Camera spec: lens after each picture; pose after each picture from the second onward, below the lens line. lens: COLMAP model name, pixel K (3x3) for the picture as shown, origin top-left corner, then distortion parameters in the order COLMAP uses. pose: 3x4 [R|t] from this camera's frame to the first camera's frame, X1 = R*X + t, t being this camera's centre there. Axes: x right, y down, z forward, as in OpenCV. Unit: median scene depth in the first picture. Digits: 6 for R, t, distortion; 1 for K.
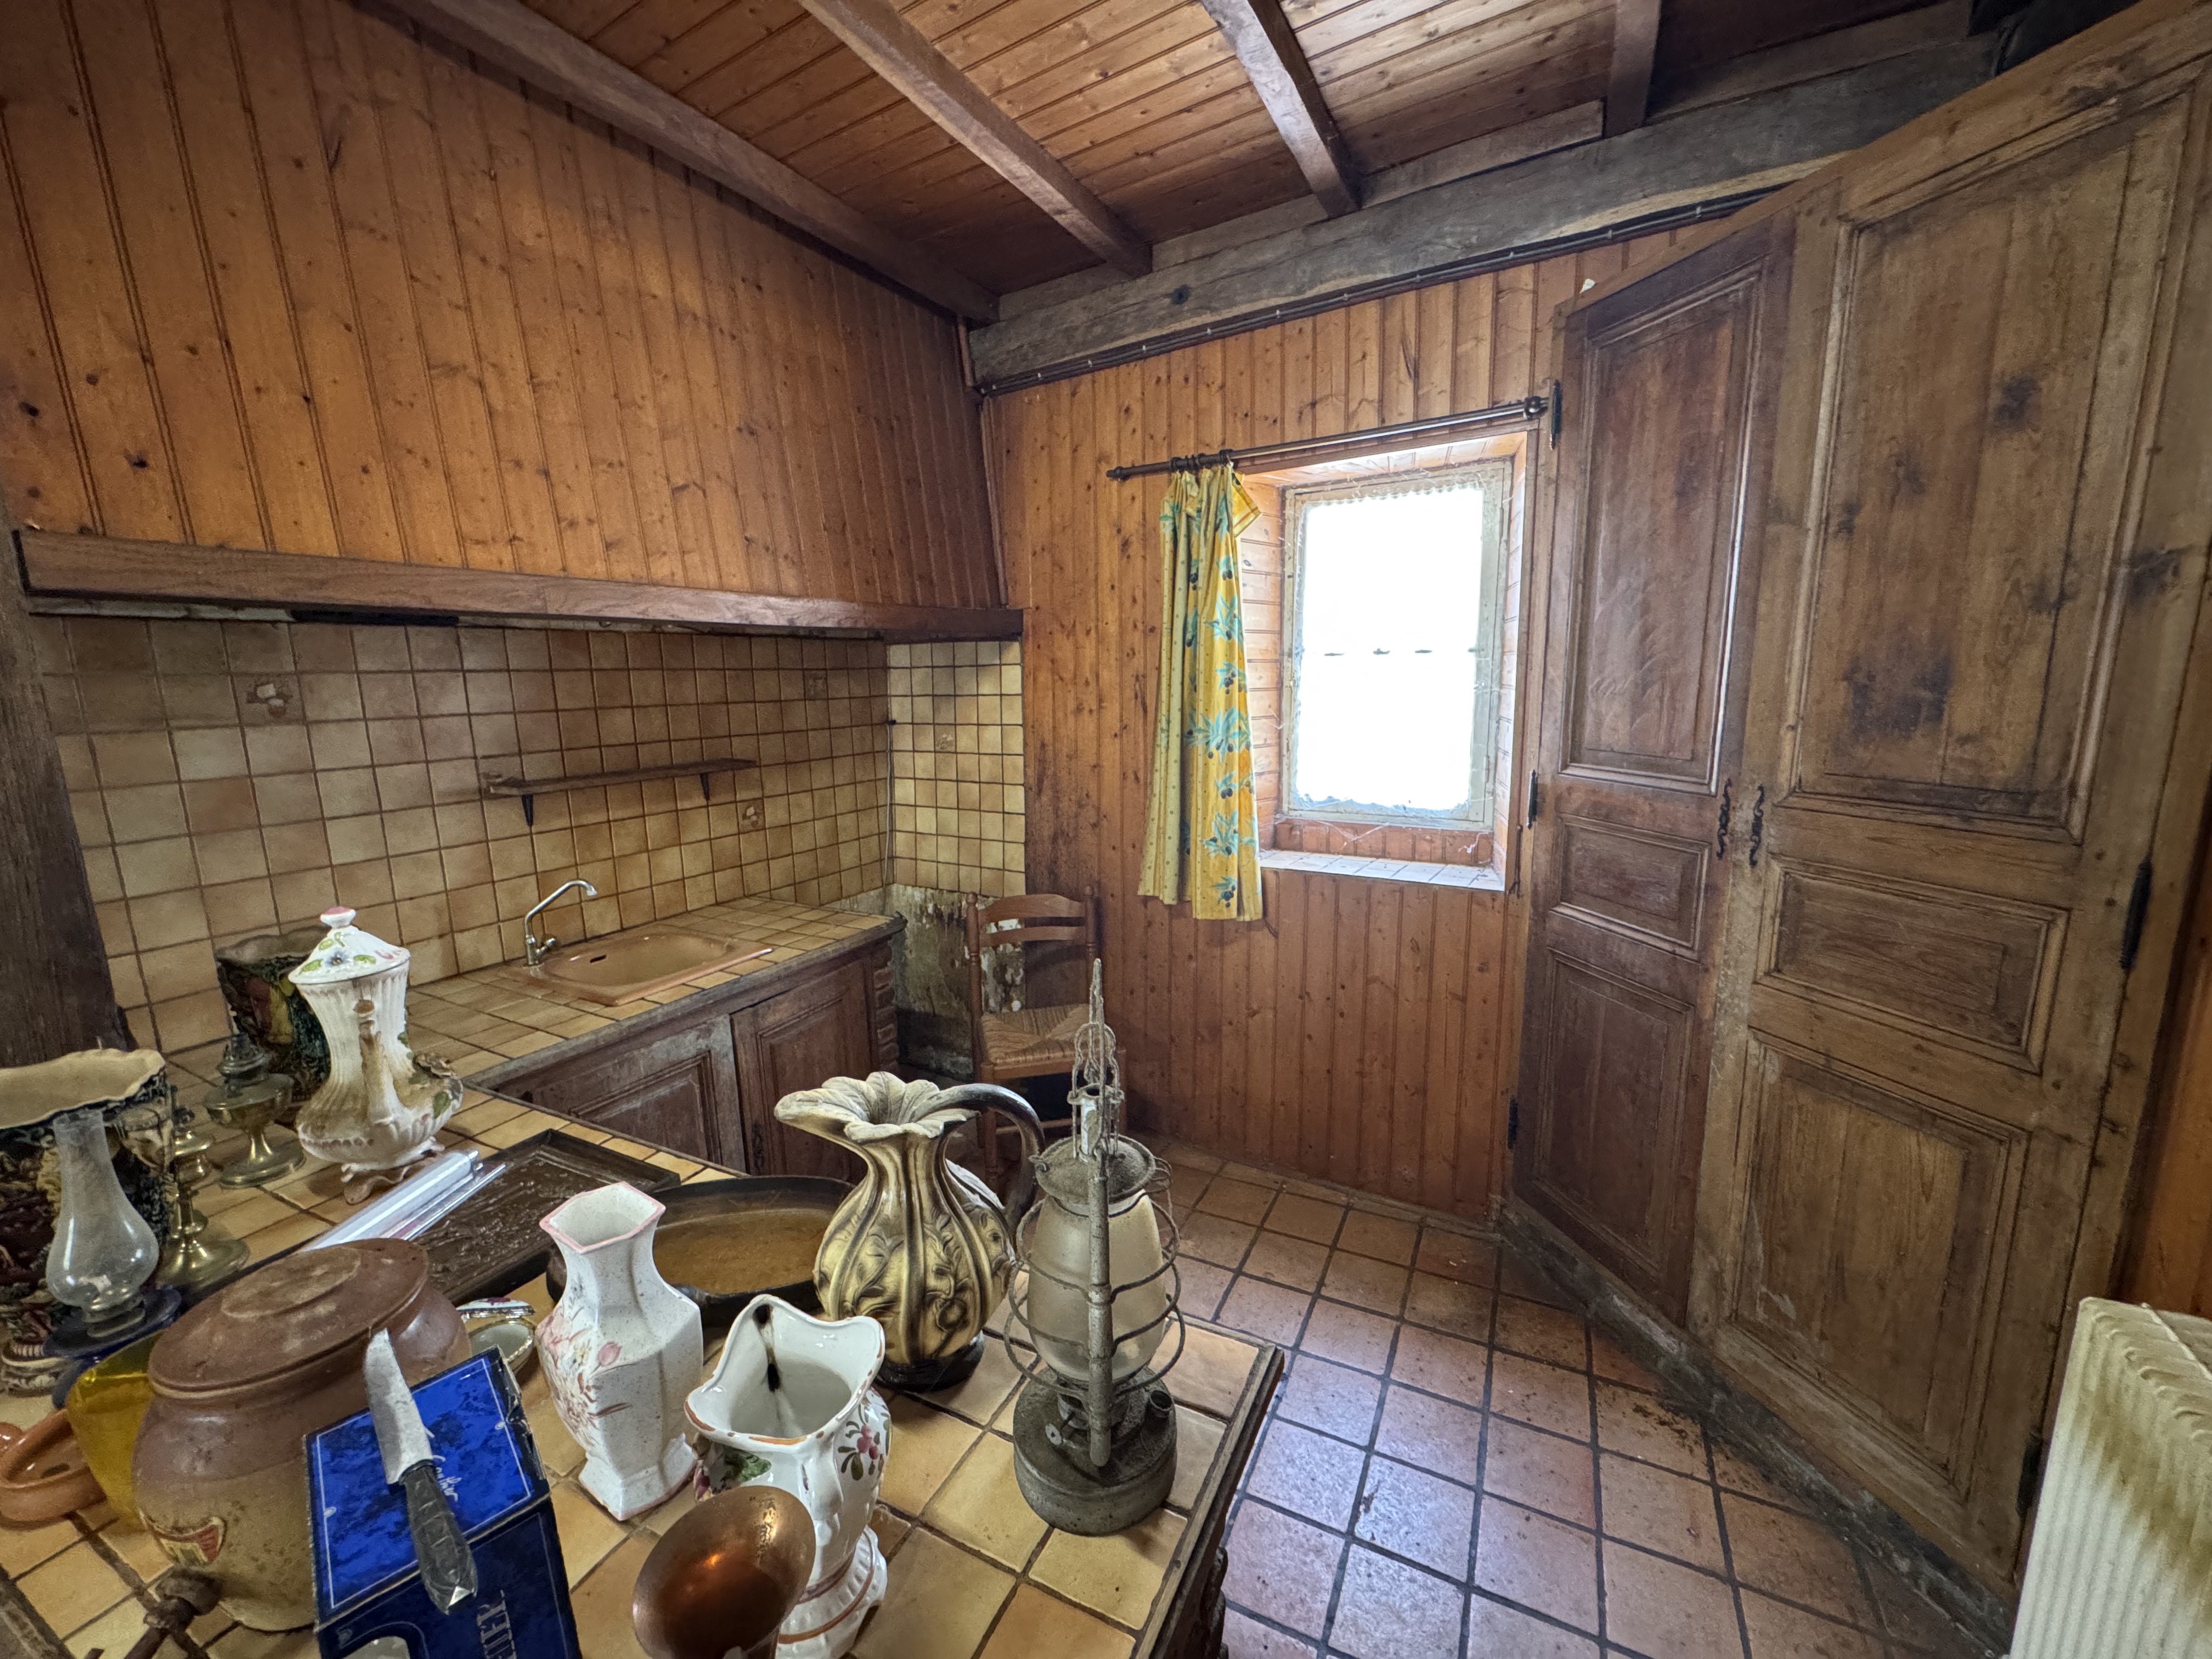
lens RADIAL K [[867.1, 0, 1104.9], [0, 867.1, 833.4], [0, 0, 1]] dist [-0.000836, -0.000096]
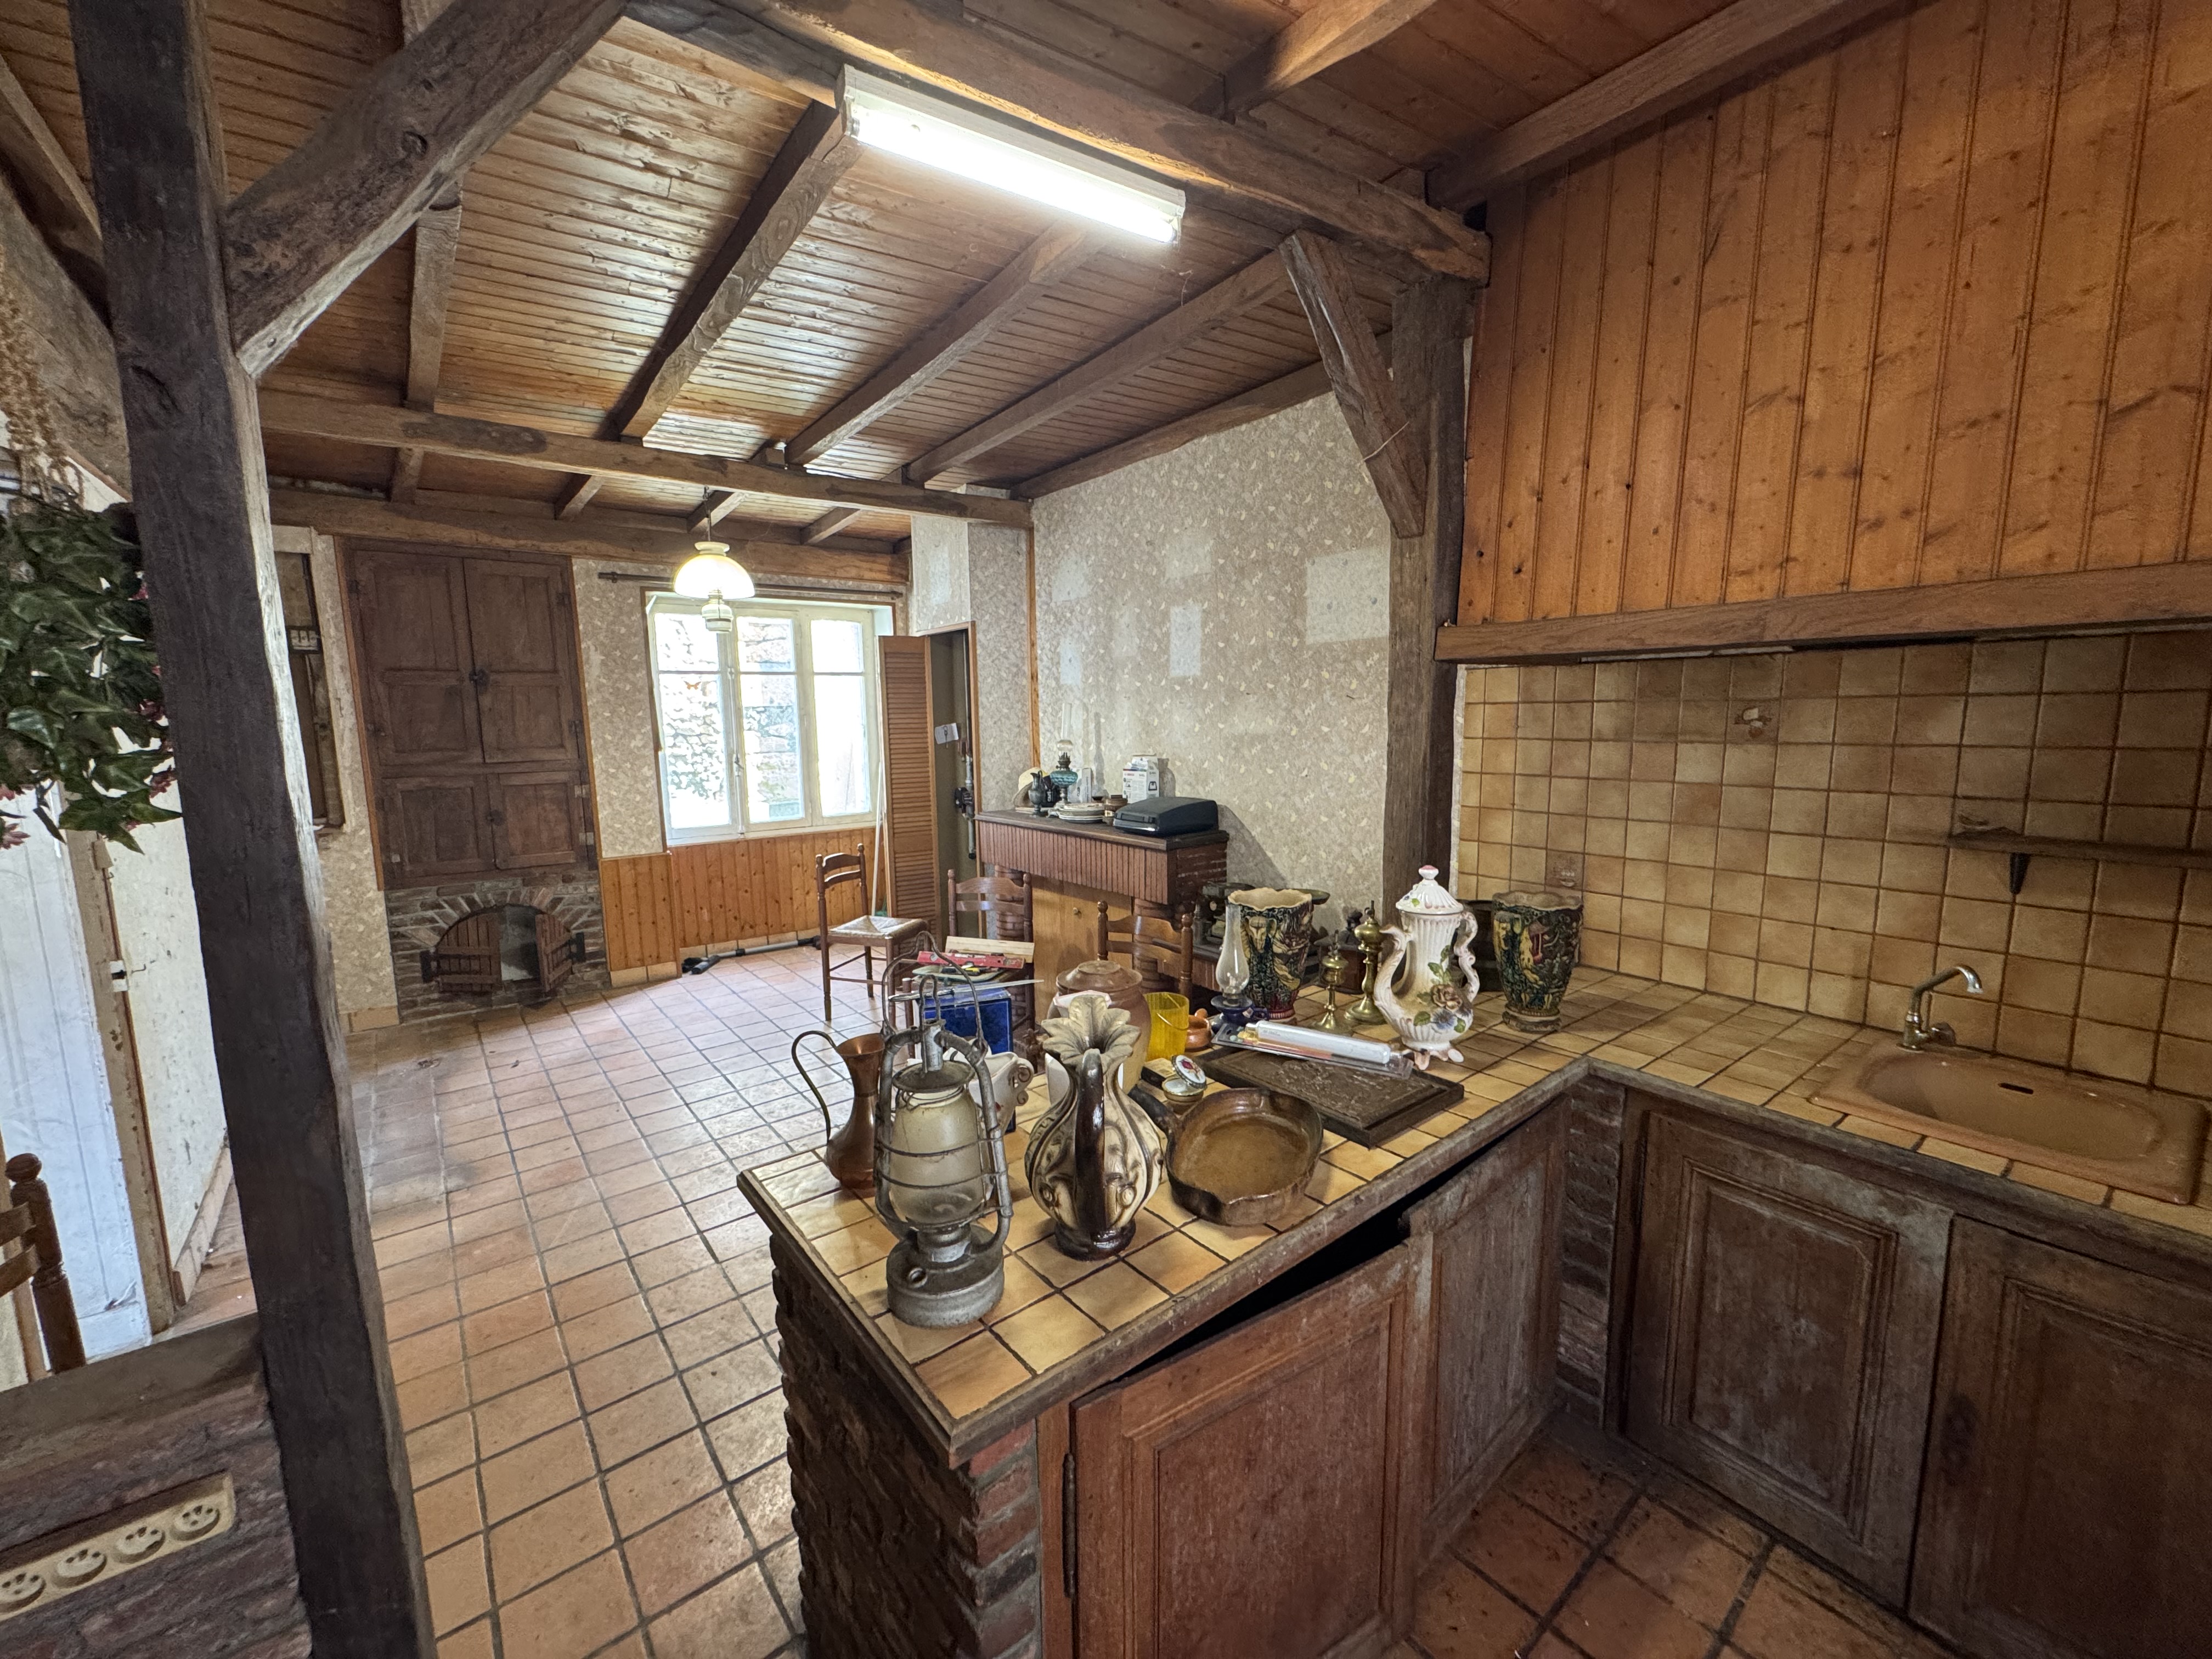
lens RADIAL K [[867.1, 0, 1102.6], [0, 867.1, 841.3], [0, 0, 1]] dist [-0.000836, -0.000096]
pose [[-0.401320, 0.162921, -0.901332, 0.425532], [-0.143096, 0.960818, 0.237387, -0.144408], [0.904691, 0.224245, -0.362282, 0.639740]]
